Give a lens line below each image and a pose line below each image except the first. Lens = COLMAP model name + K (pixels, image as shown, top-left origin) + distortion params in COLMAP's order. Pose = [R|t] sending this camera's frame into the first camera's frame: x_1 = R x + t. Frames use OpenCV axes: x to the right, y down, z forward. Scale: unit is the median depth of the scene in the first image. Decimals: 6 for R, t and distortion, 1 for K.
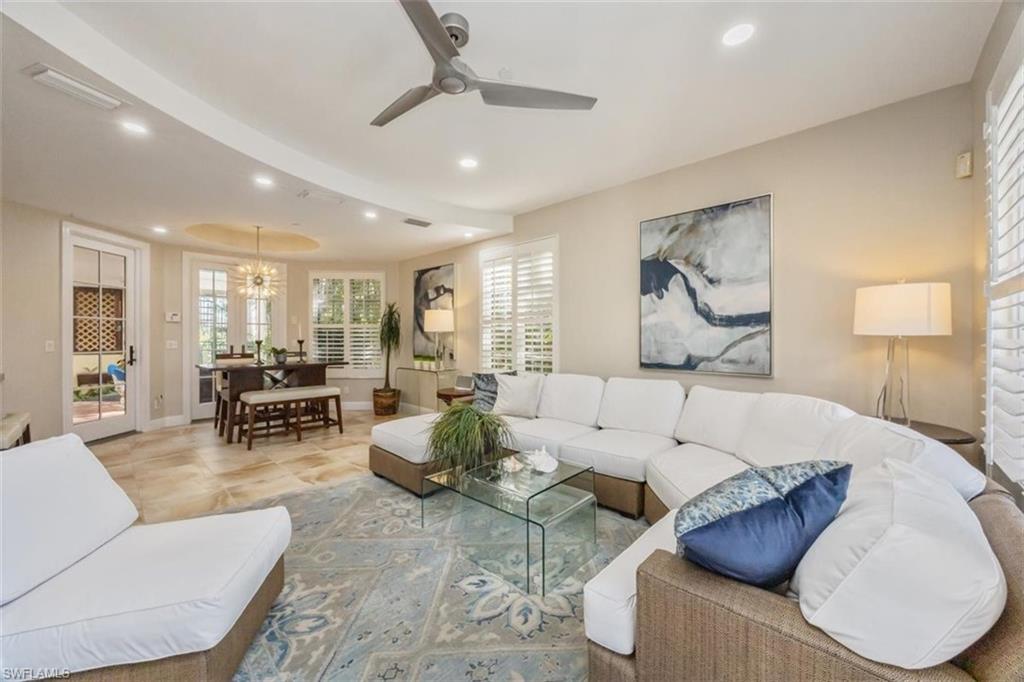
lens RADIAL K [[386.2, 0, 510.6], [0, 386.2, 337.7], [0, 0, 1]] dist [0.002136, 0.000045]
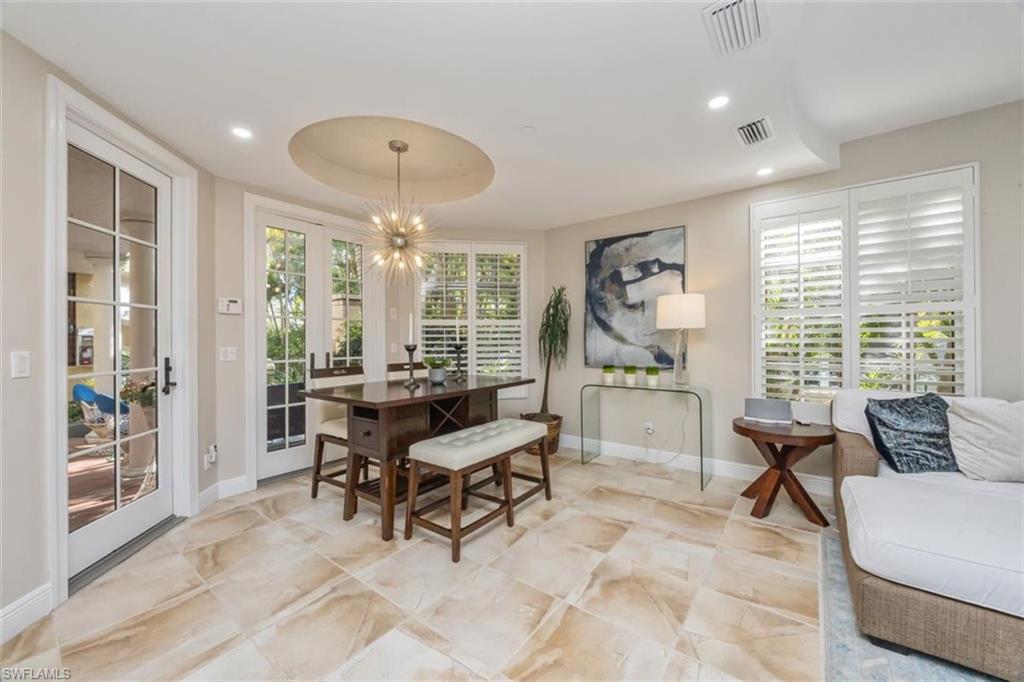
lens RADIAL K [[386.2, 0, 512.0], [0, 386.2, 338.1], [0, 0, 1]] dist [0.002136, 0.000045]
pose [[0.993520, -0.006898, 0.113447, -0.499752], [0.007393, 0.999965, -0.003944, 0.000320], [-0.113416, 0.004757, 0.993536, 0.368603]]
